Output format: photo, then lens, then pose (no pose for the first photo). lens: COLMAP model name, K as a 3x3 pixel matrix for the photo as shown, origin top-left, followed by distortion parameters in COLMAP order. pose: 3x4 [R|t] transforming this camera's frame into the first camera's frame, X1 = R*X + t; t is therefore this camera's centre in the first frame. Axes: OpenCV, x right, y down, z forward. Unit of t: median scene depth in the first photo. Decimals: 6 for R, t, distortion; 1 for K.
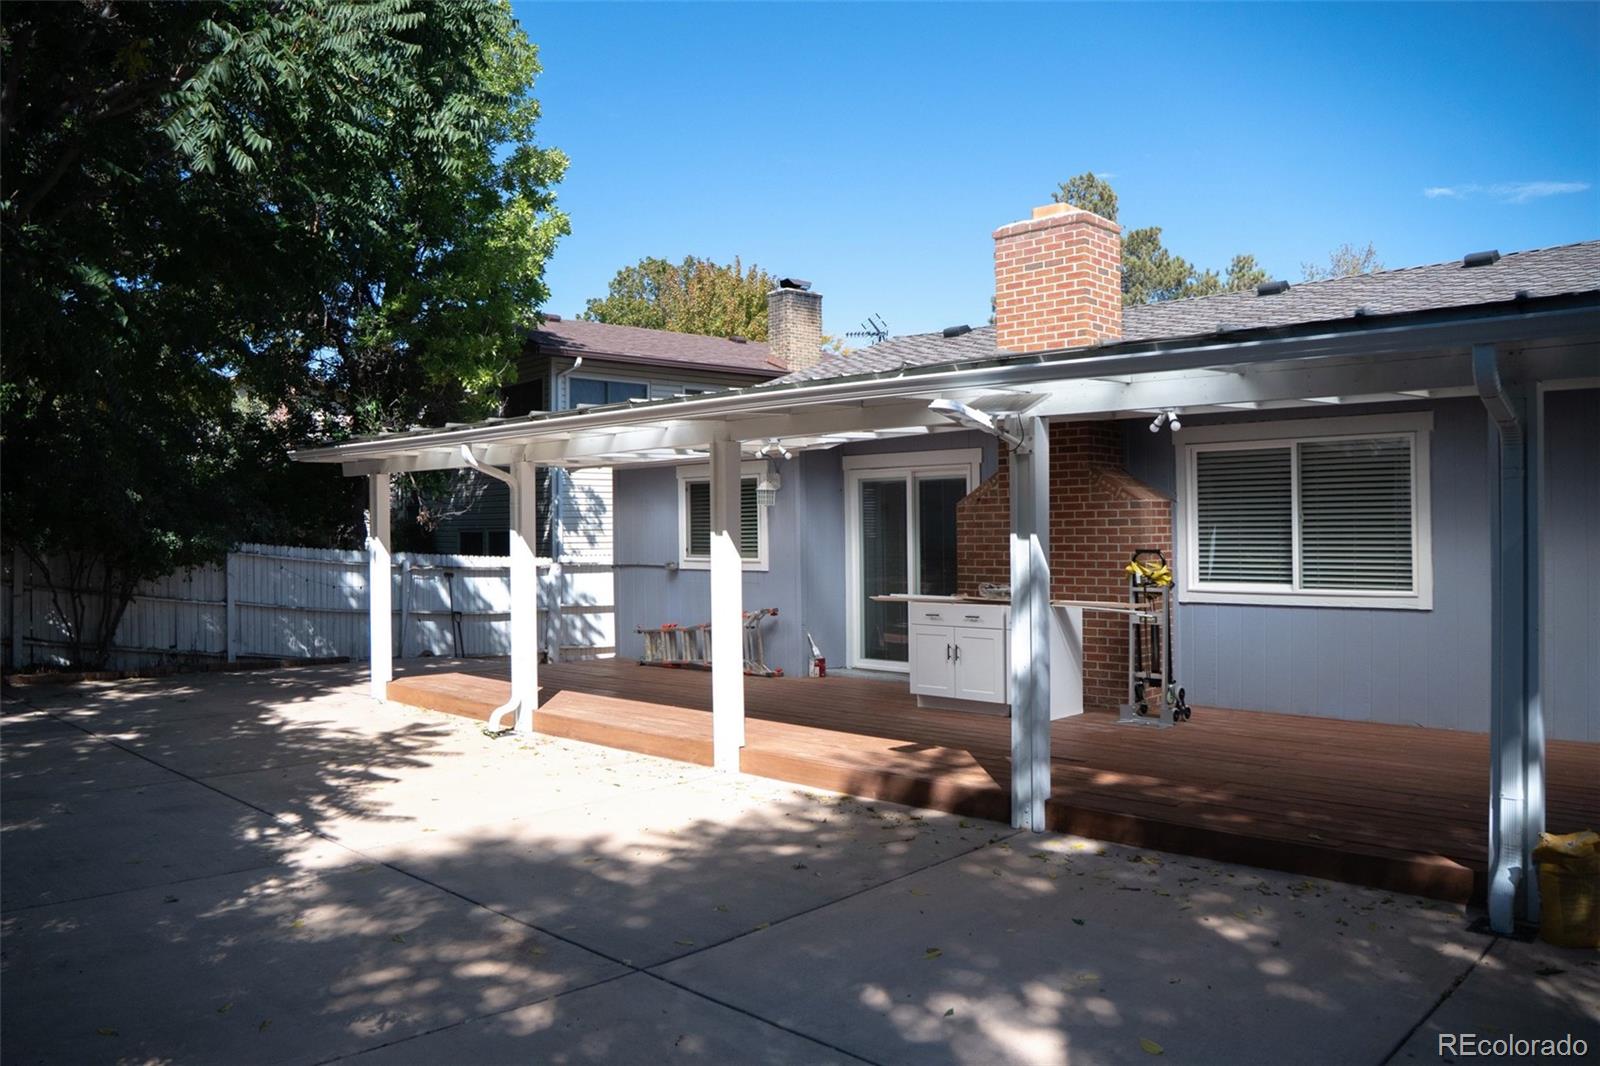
lens RADIAL K [[1192.9, 0, 795.6], [0, 1192.9, 535.7], [0, 0, 1]] dist [-0.087266, 0.036008]
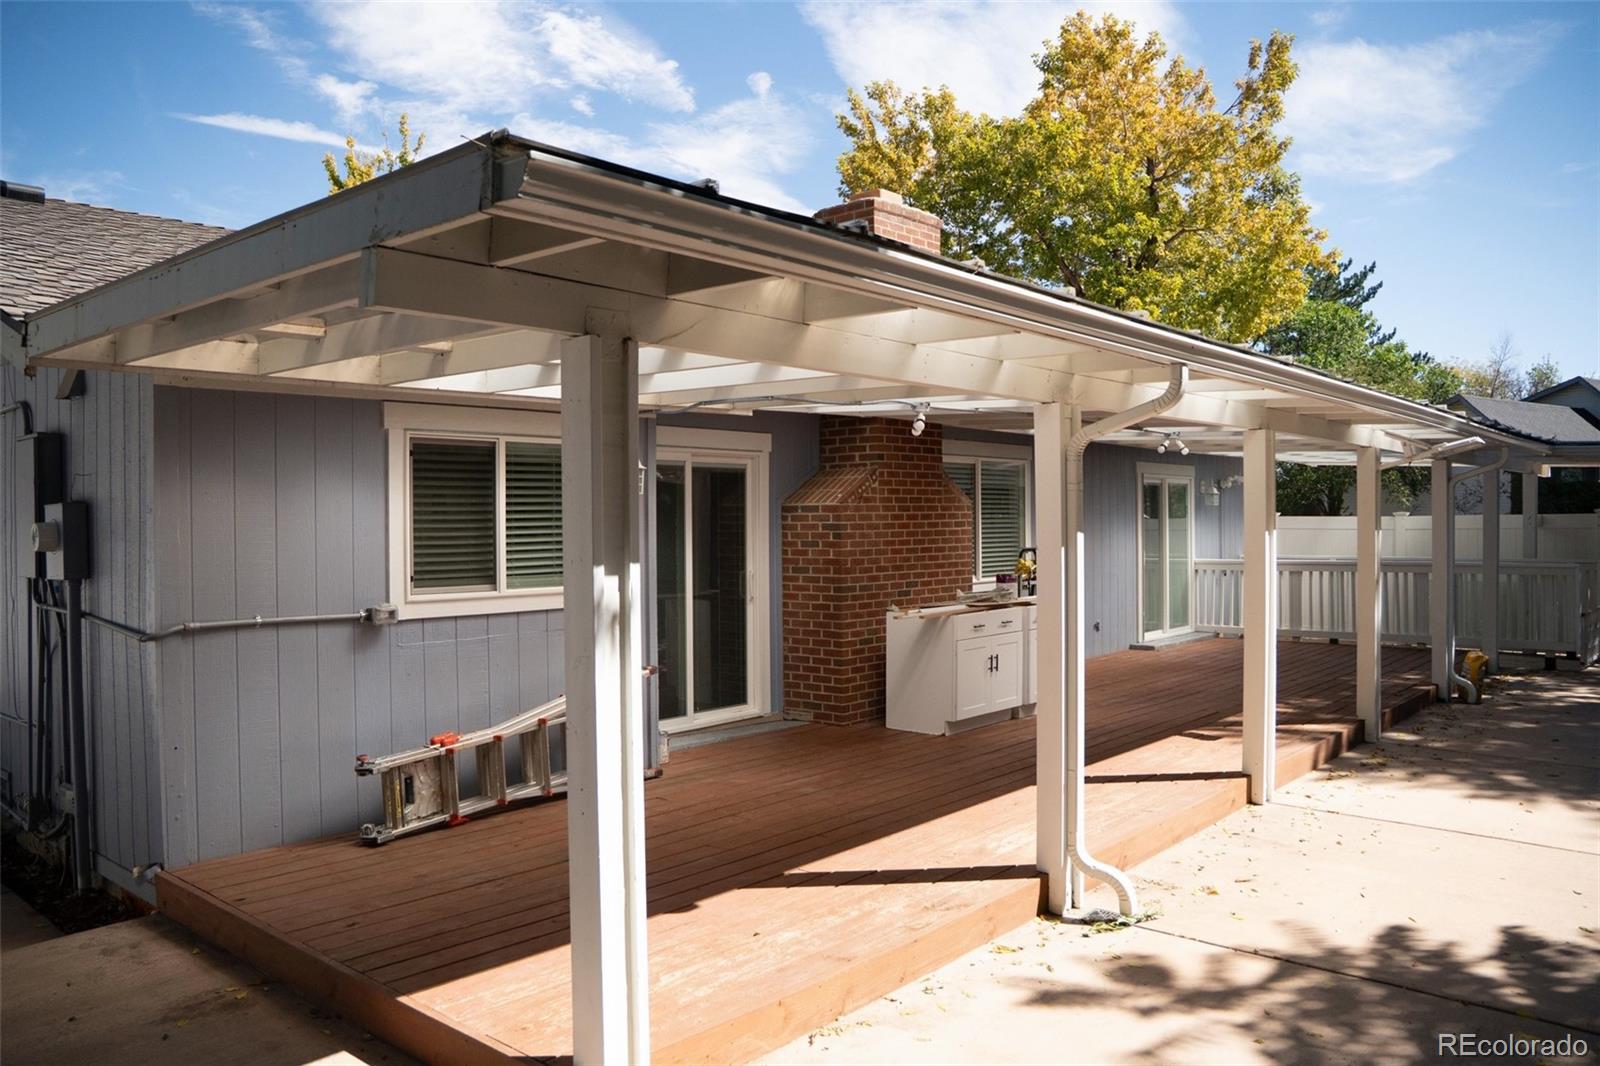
lens RADIAL K [[1192.9, 0, 799.8], [0, 1192.9, 525.8], [0, 0, 1]] dist [-0.087266, 0.036008]
pose [[-0.056460, -0.005910, 0.998387, -0.574790], [0.000446, 0.999982, 0.005945, -0.011828], [-0.998405, 0.000781, -0.056456, 0.867757]]
